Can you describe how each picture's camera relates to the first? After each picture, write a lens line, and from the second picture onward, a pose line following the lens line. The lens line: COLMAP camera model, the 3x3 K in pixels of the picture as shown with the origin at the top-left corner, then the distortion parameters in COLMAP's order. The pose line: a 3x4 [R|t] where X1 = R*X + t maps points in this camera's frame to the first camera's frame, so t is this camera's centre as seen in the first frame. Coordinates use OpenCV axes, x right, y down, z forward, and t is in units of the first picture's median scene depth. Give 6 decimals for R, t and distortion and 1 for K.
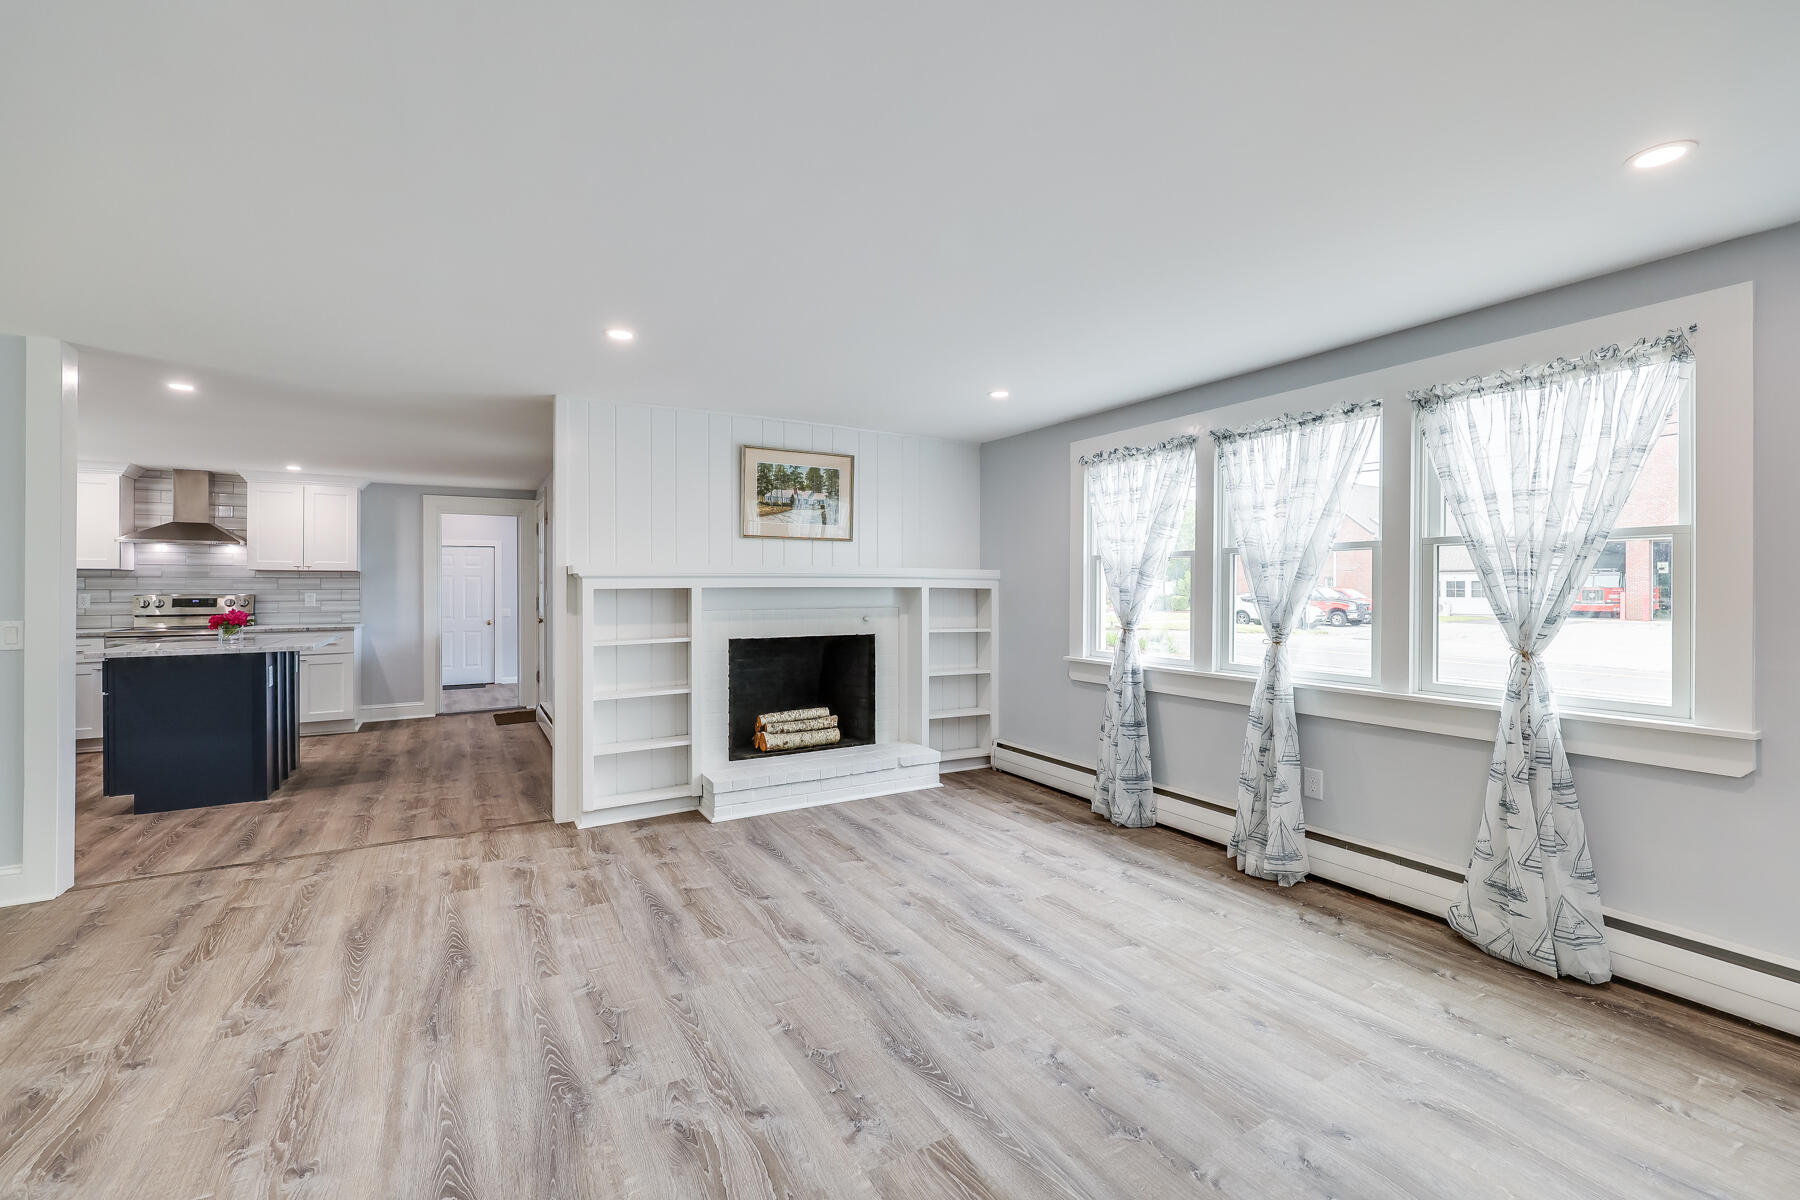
lens RADIAL K [[764.7, 0, 894.2], [0, 764.7, 591.0], [0, 0, 1]] dist [0.001214, -0.000292]
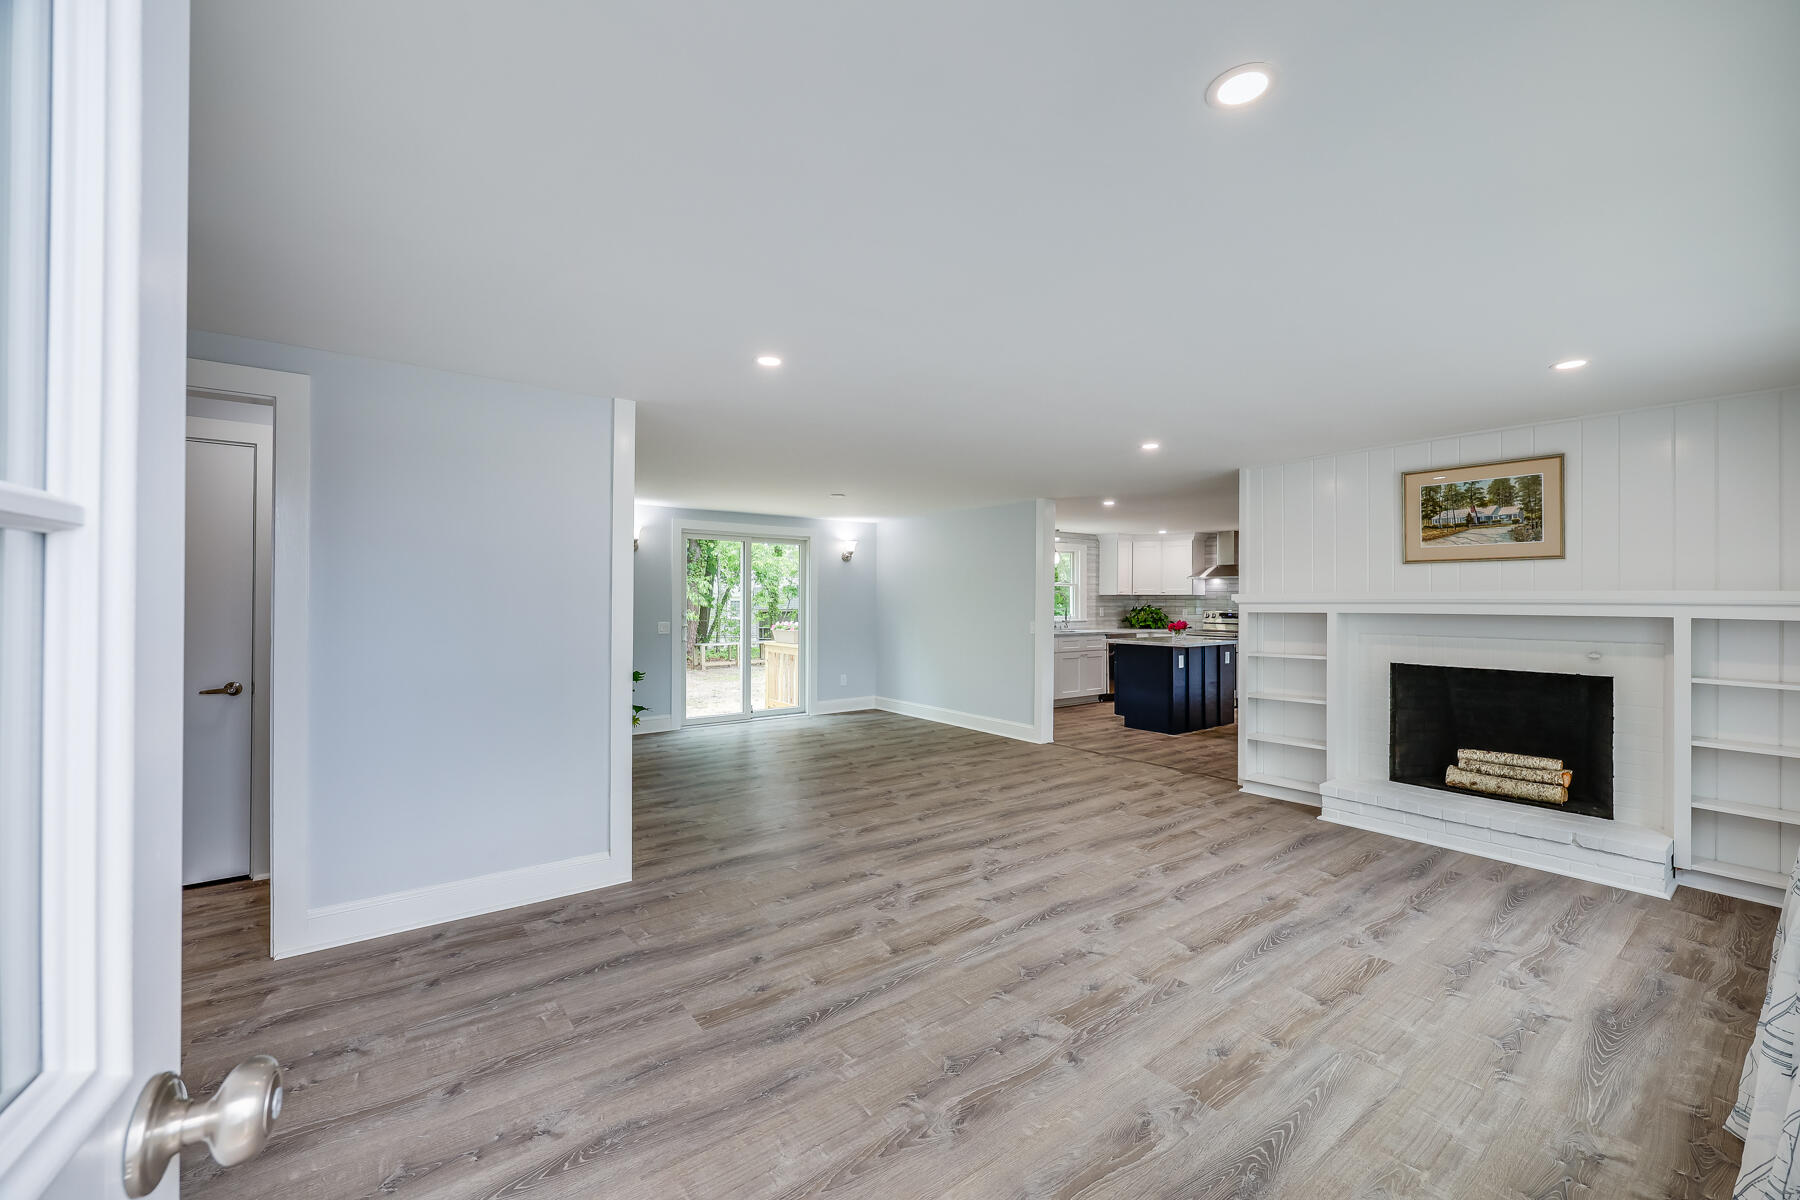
lens RADIAL K [[711.3, 0, 892.5], [0, 711.3, 601.2], [0, 0, 1]] dist [0.001463, 0.000267]
pose [[0.114500, 0.002677, -0.993420, 0.821772], [-0.008389, 0.999963, 0.001728, -0.020169], [0.993388, 0.008136, 0.114519, 0.271951]]
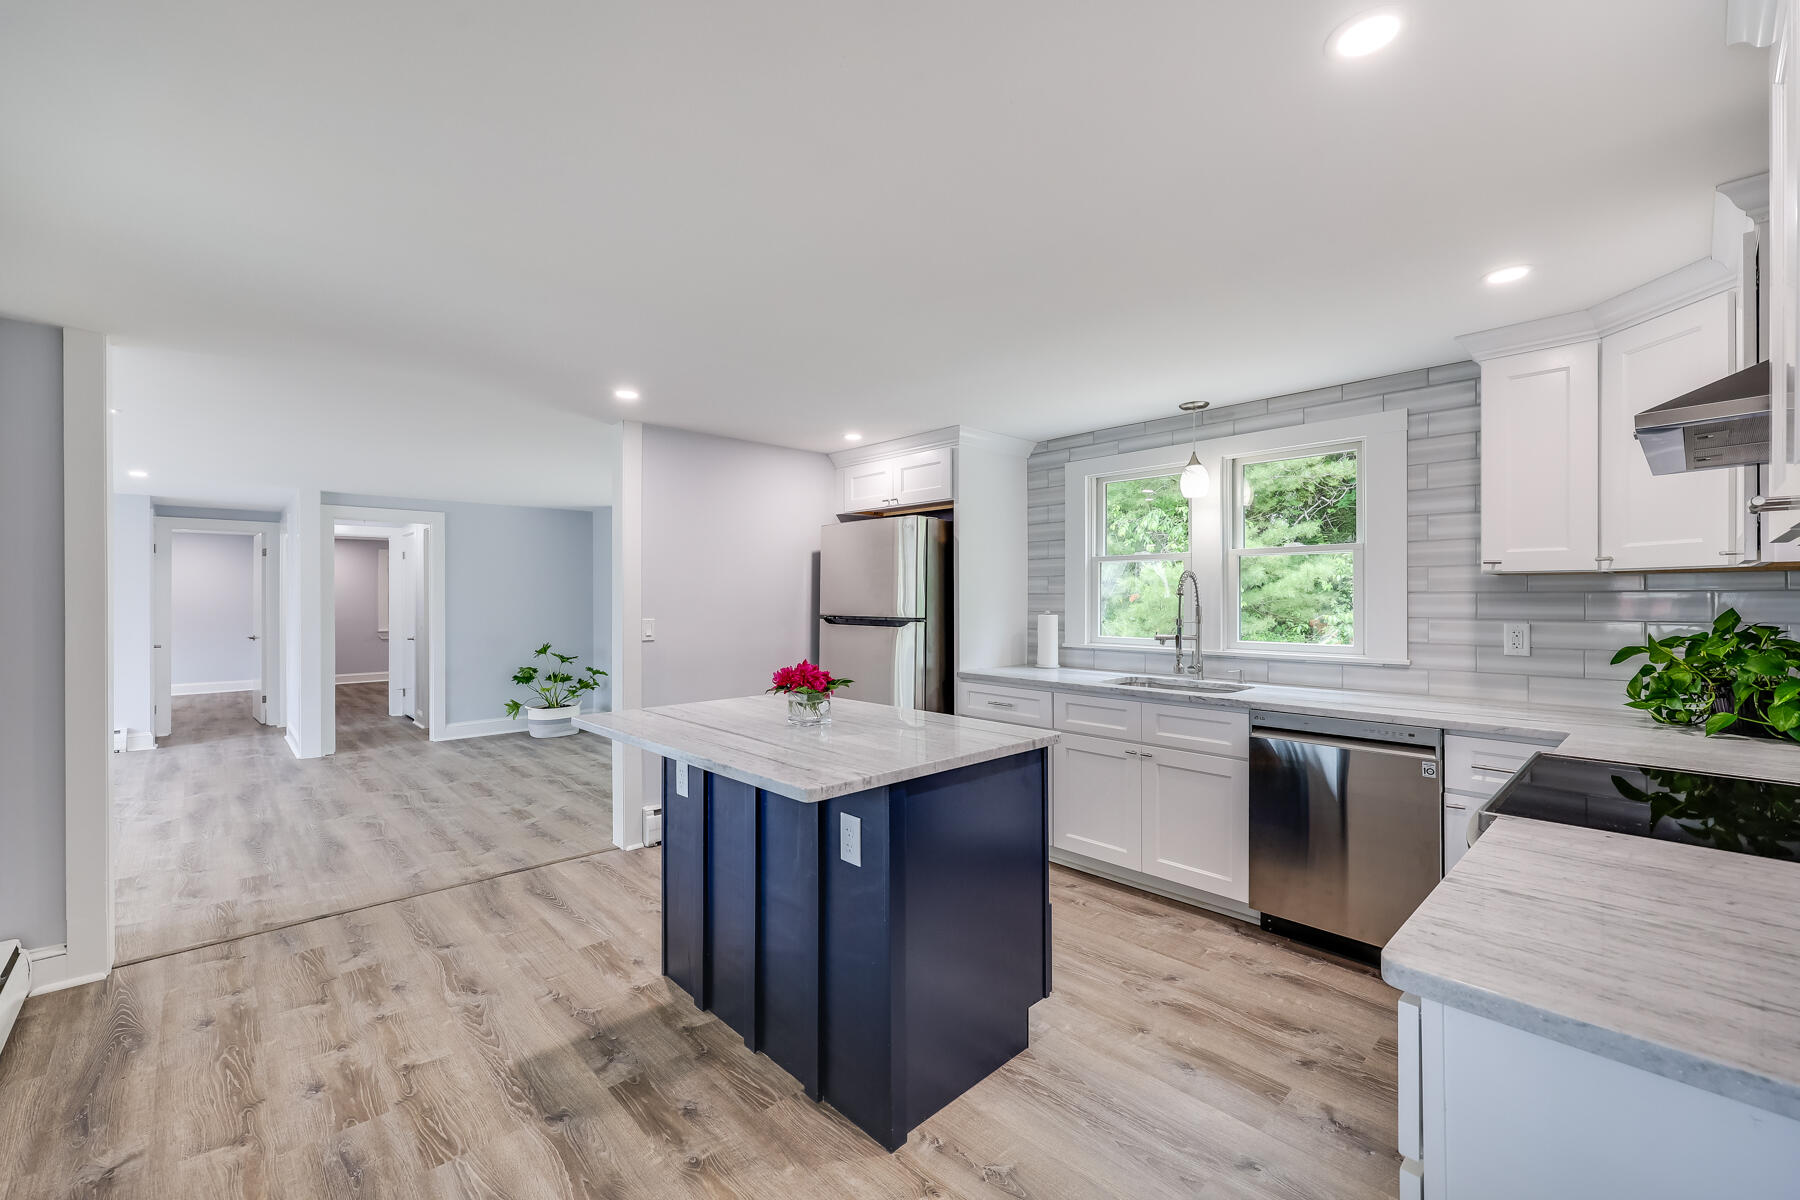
lens RADIAL K [[711.3, 0, 888.8], [0, 711.3, 603.2], [0, 0, 1]] dist [0.001463, 0.000267]
pose [[-0.969259, 0.011171, -0.245787, -1.091063], [0.007444, 0.999843, 0.016088, -0.035675], [0.245928, 0.013764, -0.969190, 2.017926]]
